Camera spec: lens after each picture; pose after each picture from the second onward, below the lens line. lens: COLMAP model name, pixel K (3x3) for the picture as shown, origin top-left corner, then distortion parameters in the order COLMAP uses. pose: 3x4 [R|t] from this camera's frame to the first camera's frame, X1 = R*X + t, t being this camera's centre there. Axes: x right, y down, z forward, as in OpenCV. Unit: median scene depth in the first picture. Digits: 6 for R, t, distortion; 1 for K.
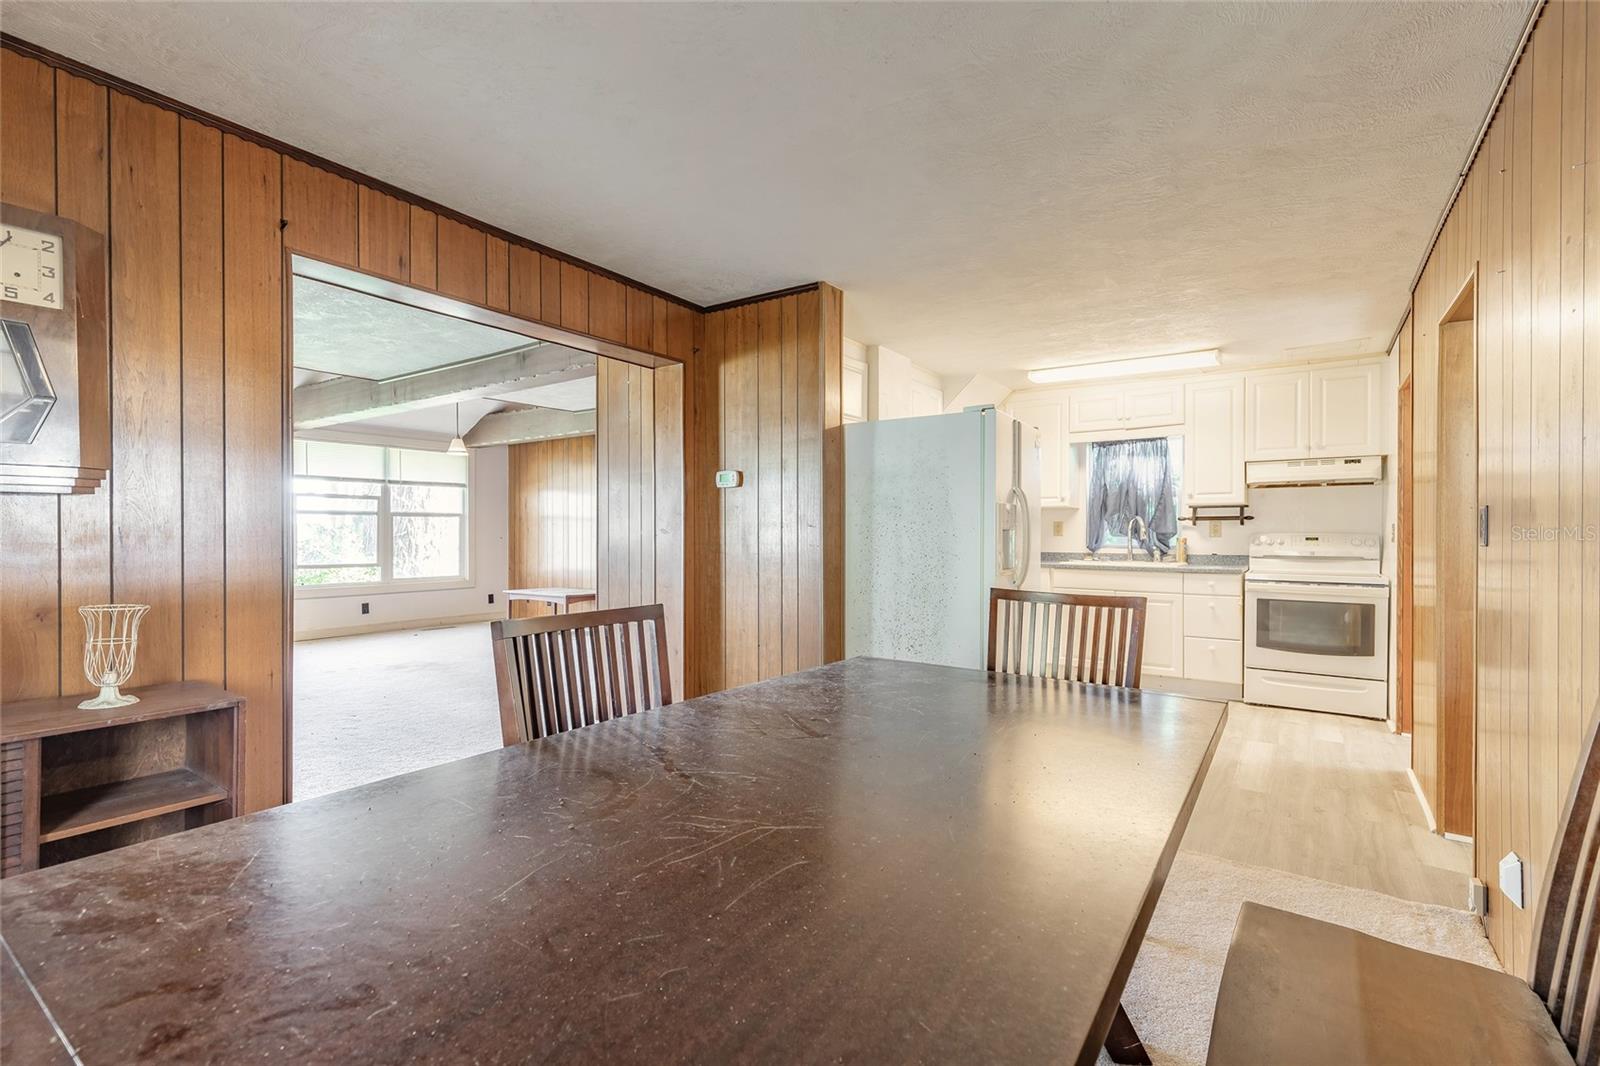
lens RADIAL K [[728.3, 0, 793.9], [0, 728.3, 537.8], [0, 0, 1]] dist [0.010544, -0.001304]
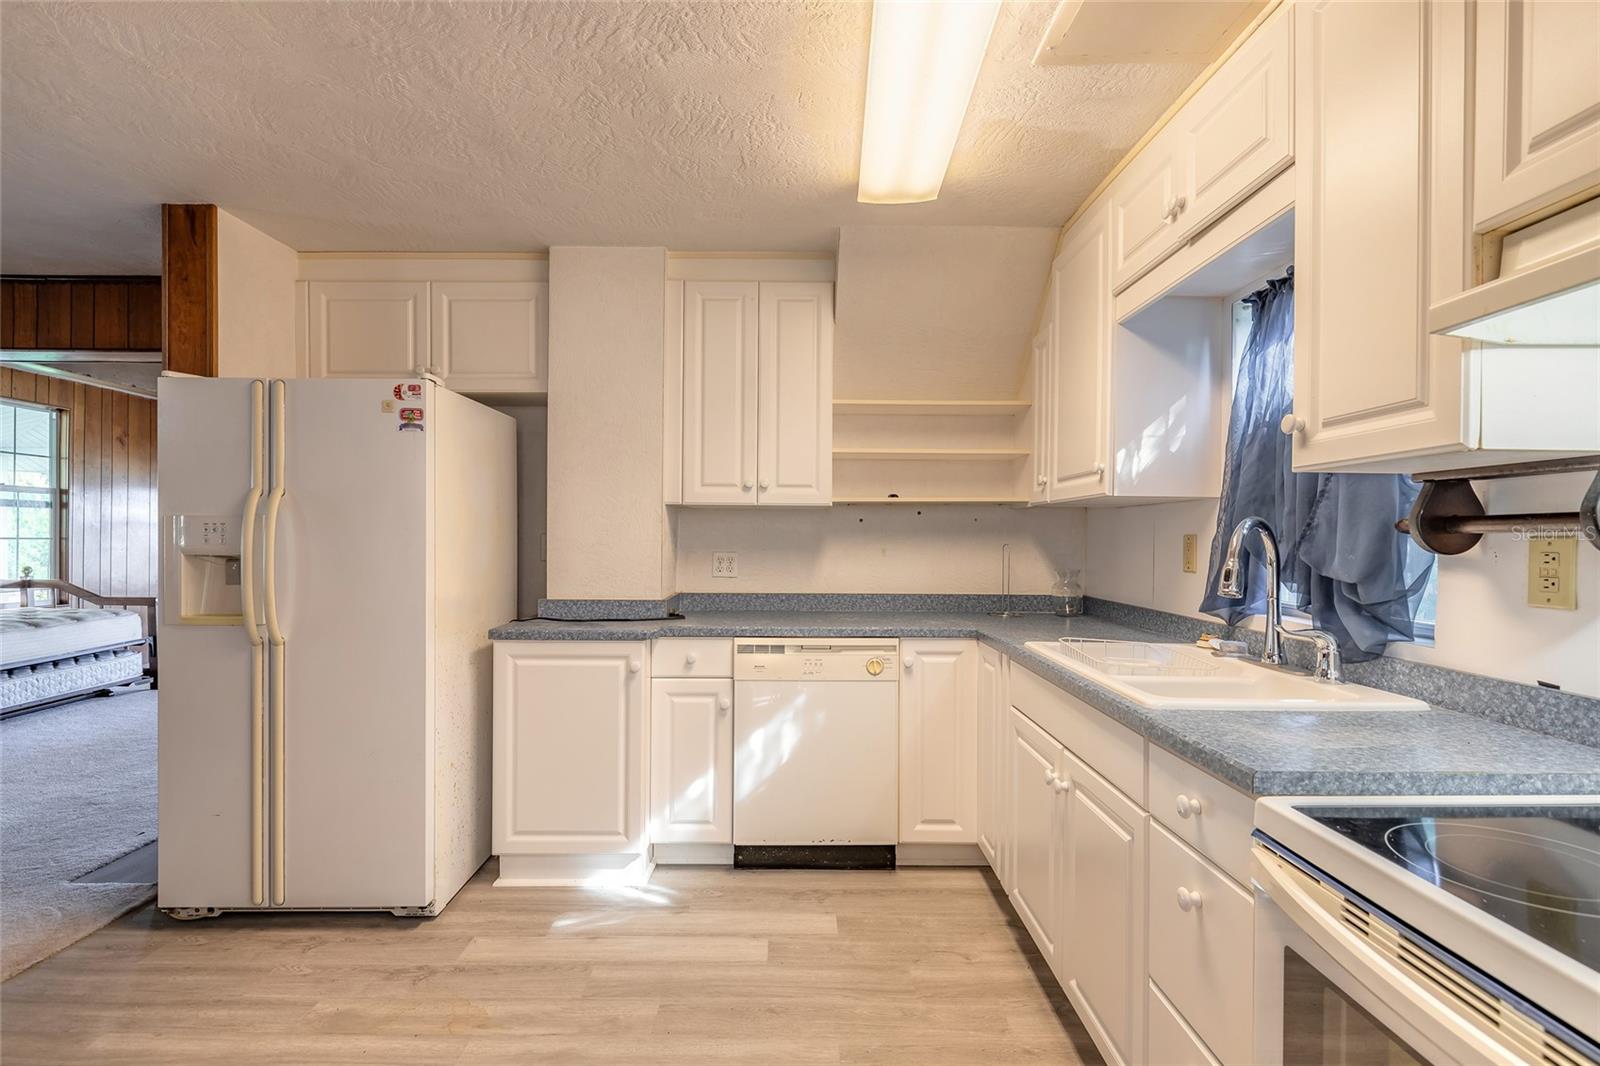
lens RADIAL K [[750.4, 0, 794.9], [0, 750.4, 539.2], [0, 0, 1]] dist [0.000533, -0.001907]
pose [[0.579687, 0.003133, -0.814833, 0.625149], [-0.008446, 0.999962, -0.002164, -0.018964], [0.814795, 0.008137, 0.579691, 0.680070]]
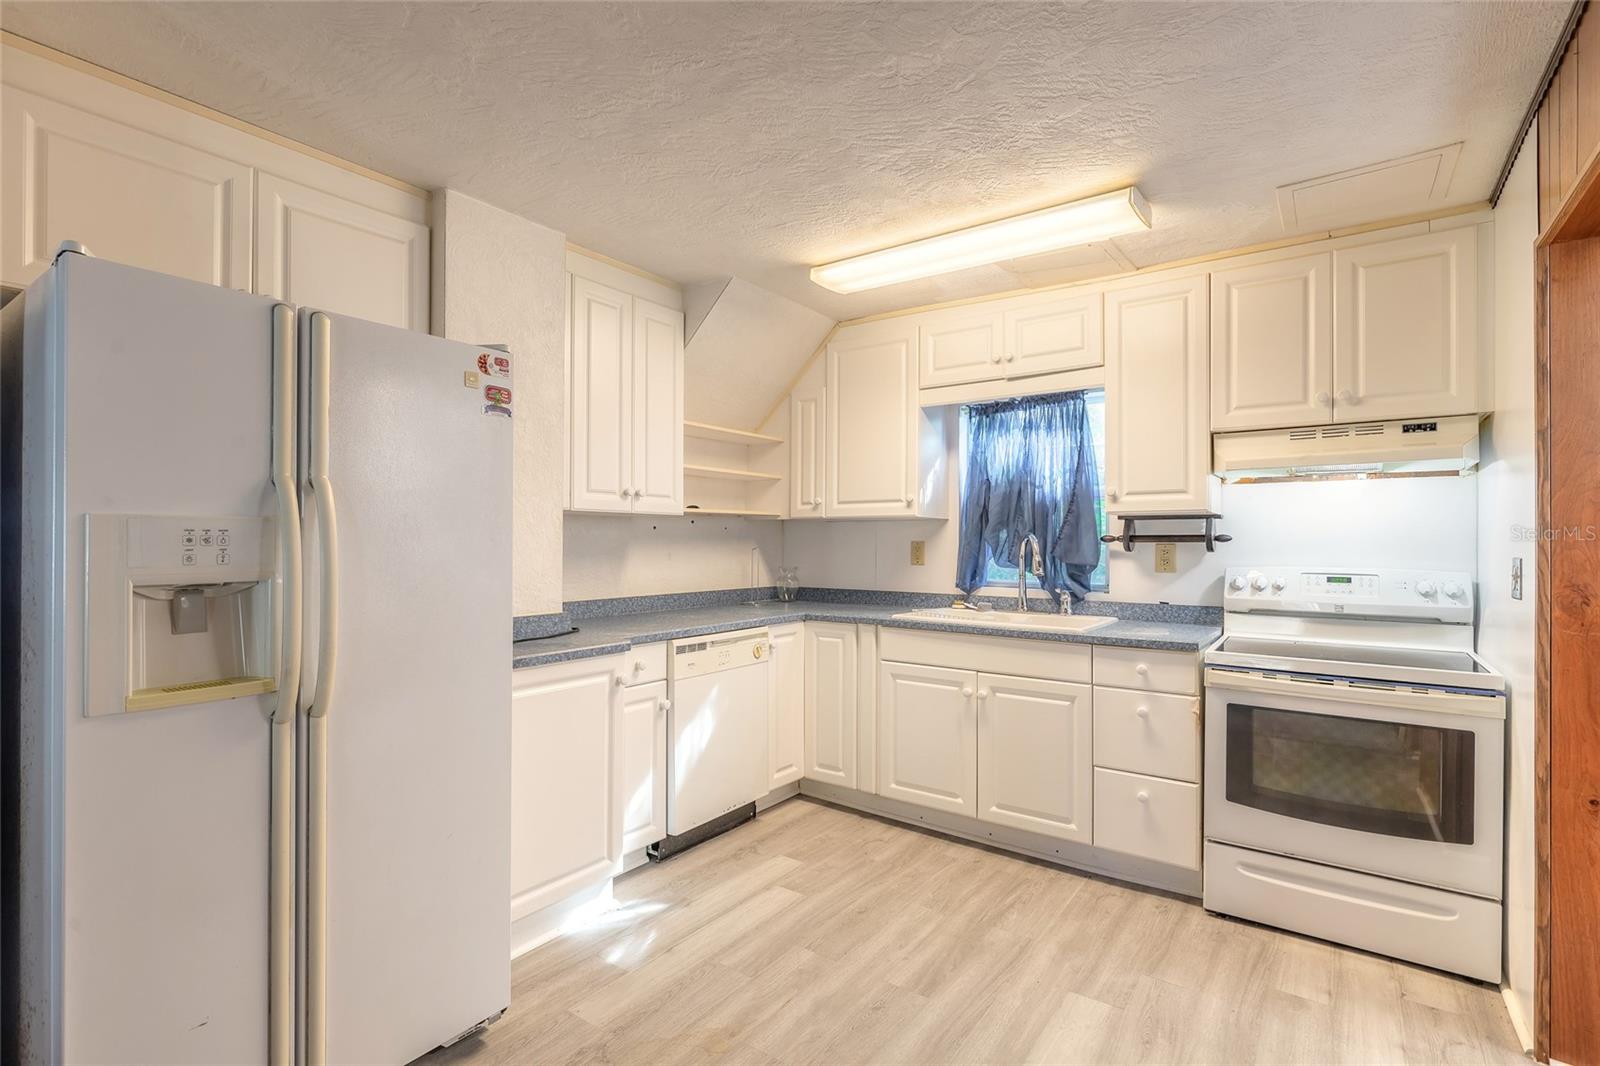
lens RADIAL K [[750.4, 0, 795.2], [0, 750.4, 538.8], [0, 0, 1]] dist [0.000533, -0.001907]
pose [[0.999860, 0.001377, -0.016693, 0.302975], [-0.001510, 0.999967, -0.007959, -0.021235], [0.016681, 0.007983, 0.999829, 0.422086]]
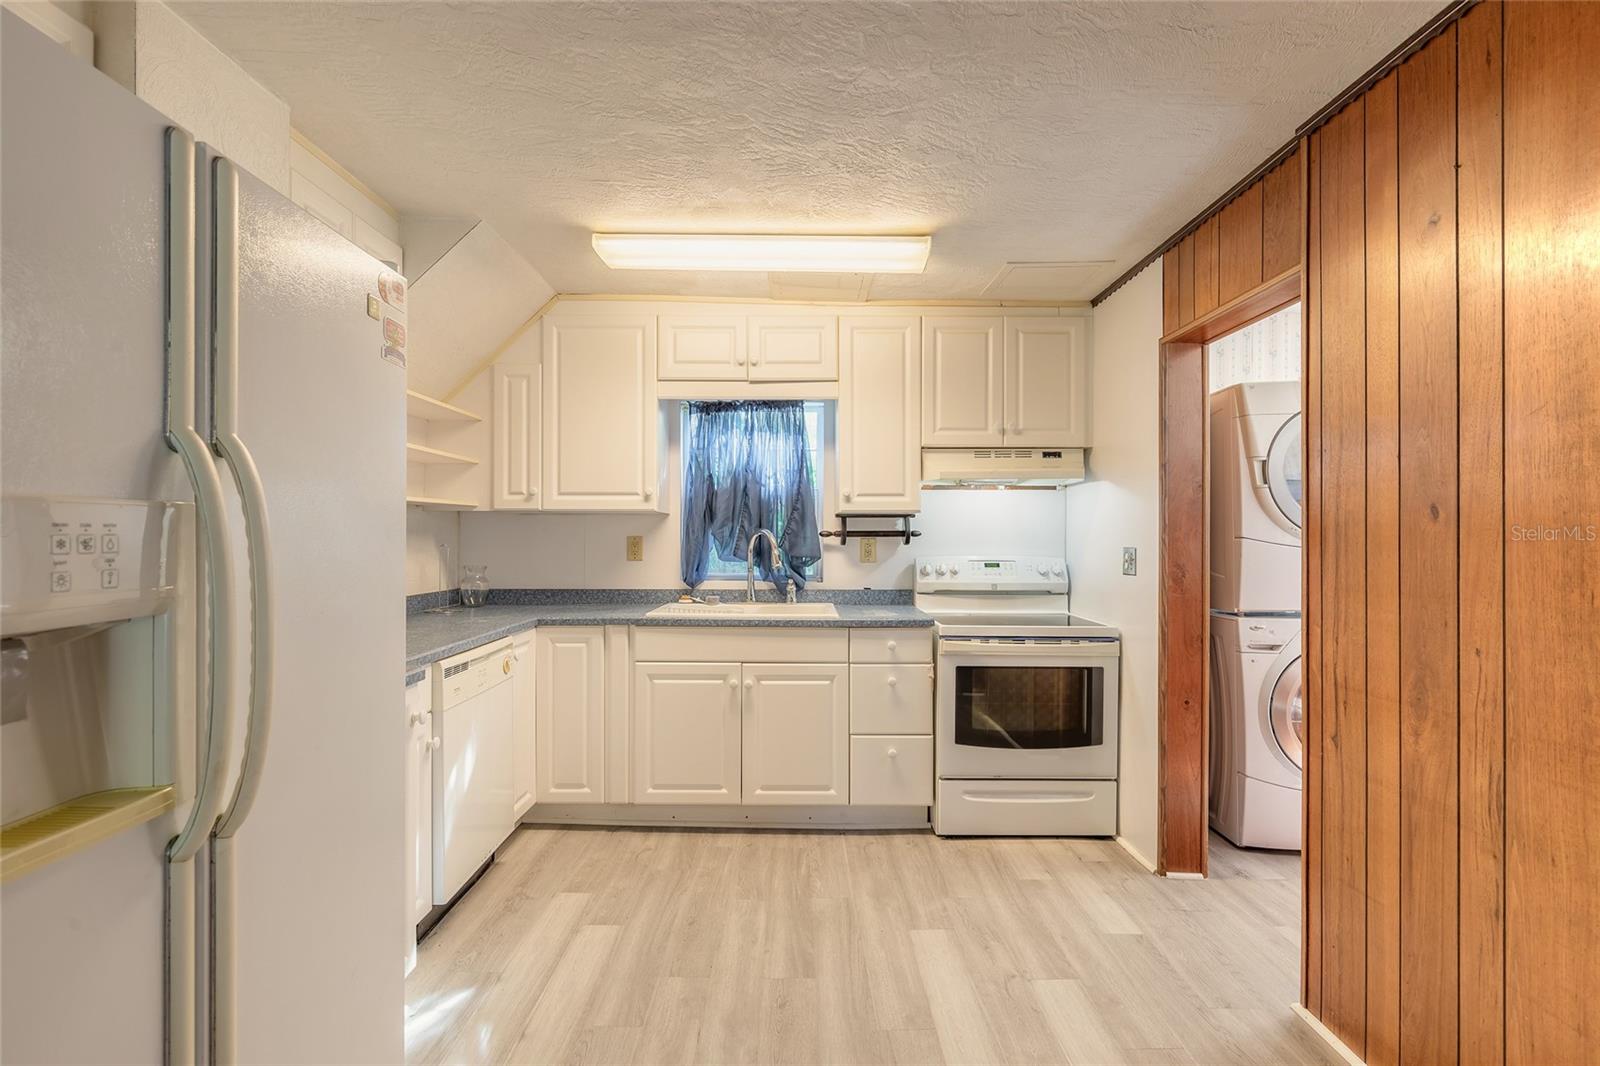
lens RADIAL K [[750.4, 0, 794.8], [0, 750.4, 538.6], [0, 0, 1]] dist [0.000533, -0.001907]
pose [[0.817347, -0.002609, 0.576140, 0.135260], [0.002032, 0.999997, 0.001644, -0.023250], [-0.576142, -0.000173, 0.817349, 0.486563]]
